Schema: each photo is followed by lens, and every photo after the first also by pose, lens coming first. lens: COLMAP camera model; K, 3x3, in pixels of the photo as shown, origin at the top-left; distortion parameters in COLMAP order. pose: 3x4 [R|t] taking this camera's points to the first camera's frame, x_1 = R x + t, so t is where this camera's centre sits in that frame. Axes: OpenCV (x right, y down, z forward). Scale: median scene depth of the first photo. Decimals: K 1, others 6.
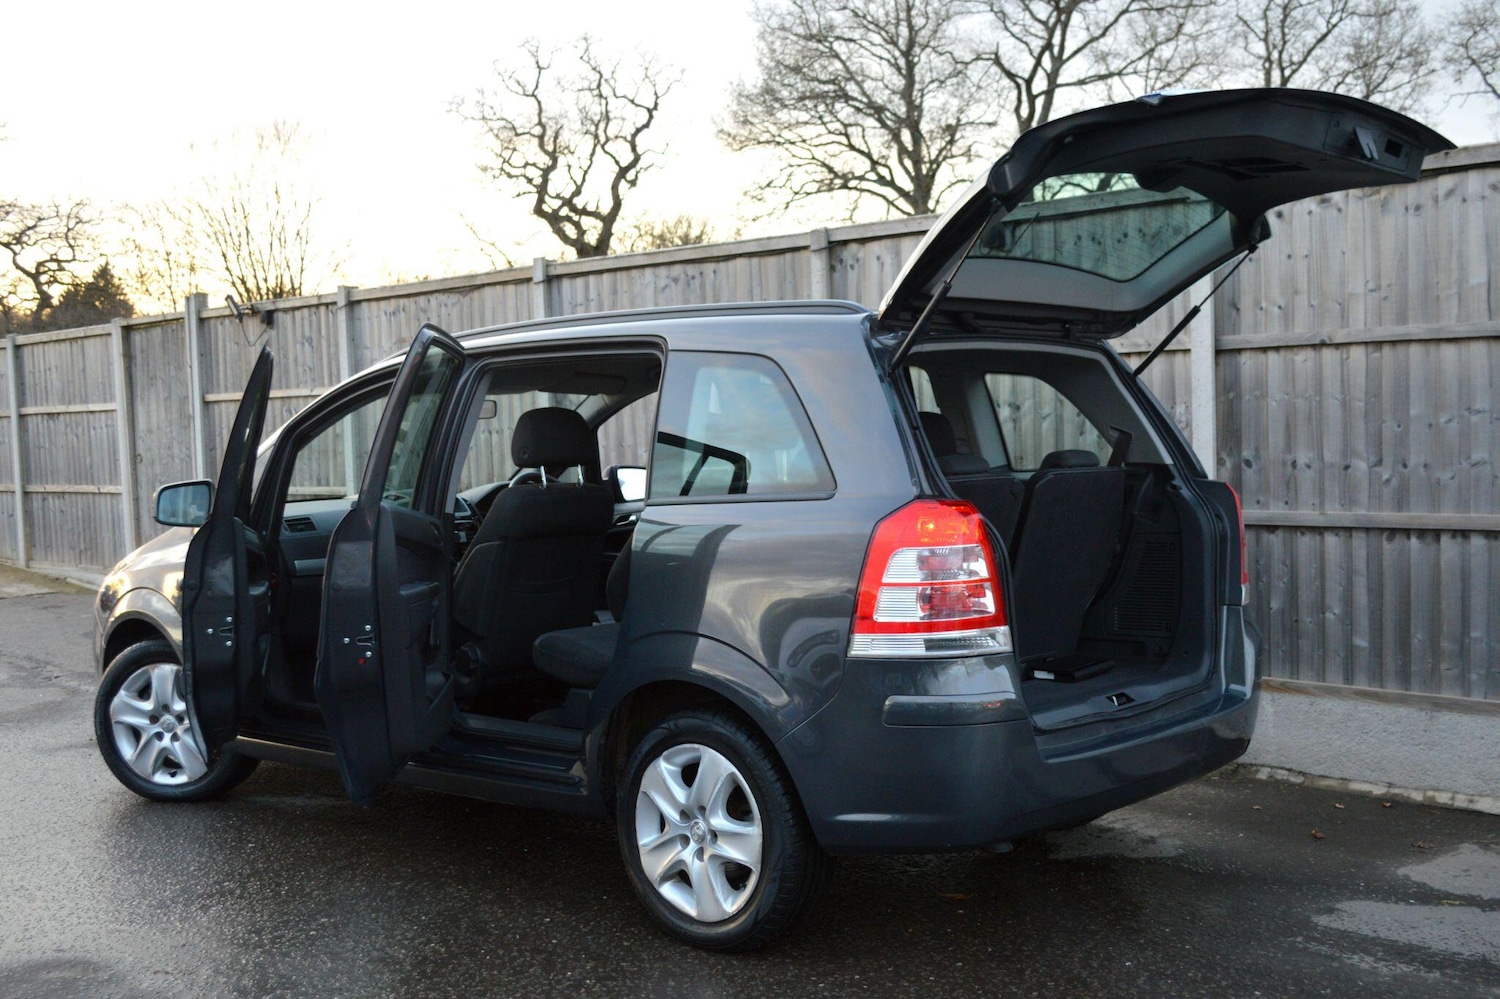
lens RADIAL K [[1801.5, 0, 750.0], [0, 1801.5, 499.5], [0, 0, 1]] dist [-0.010078, -0.000547]
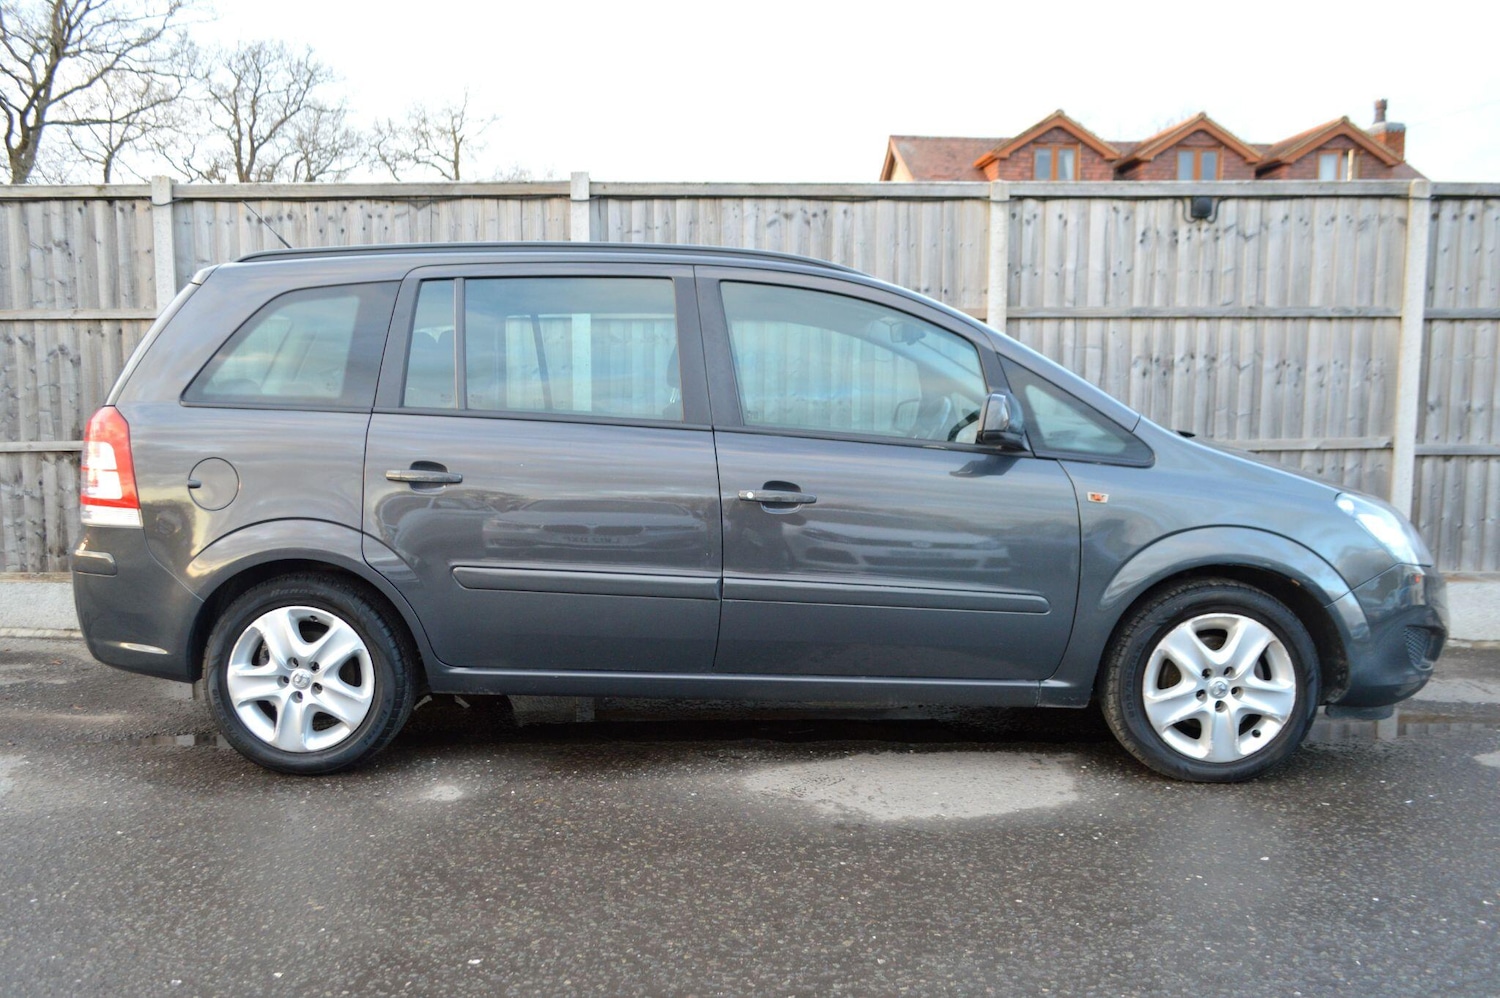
lens RADIAL K [[1275.4, 0, 751.0], [0, 1275.4, 513.3], [0, 0, 1]] dist [-0.023662, 0.013814]
pose [[0.694428, -0.033713, 0.718772, -0.559073], [0.015884, 0.999377, 0.031528, 0.015035], [-0.719386, -0.010477, 0.694531, 0.552023]]
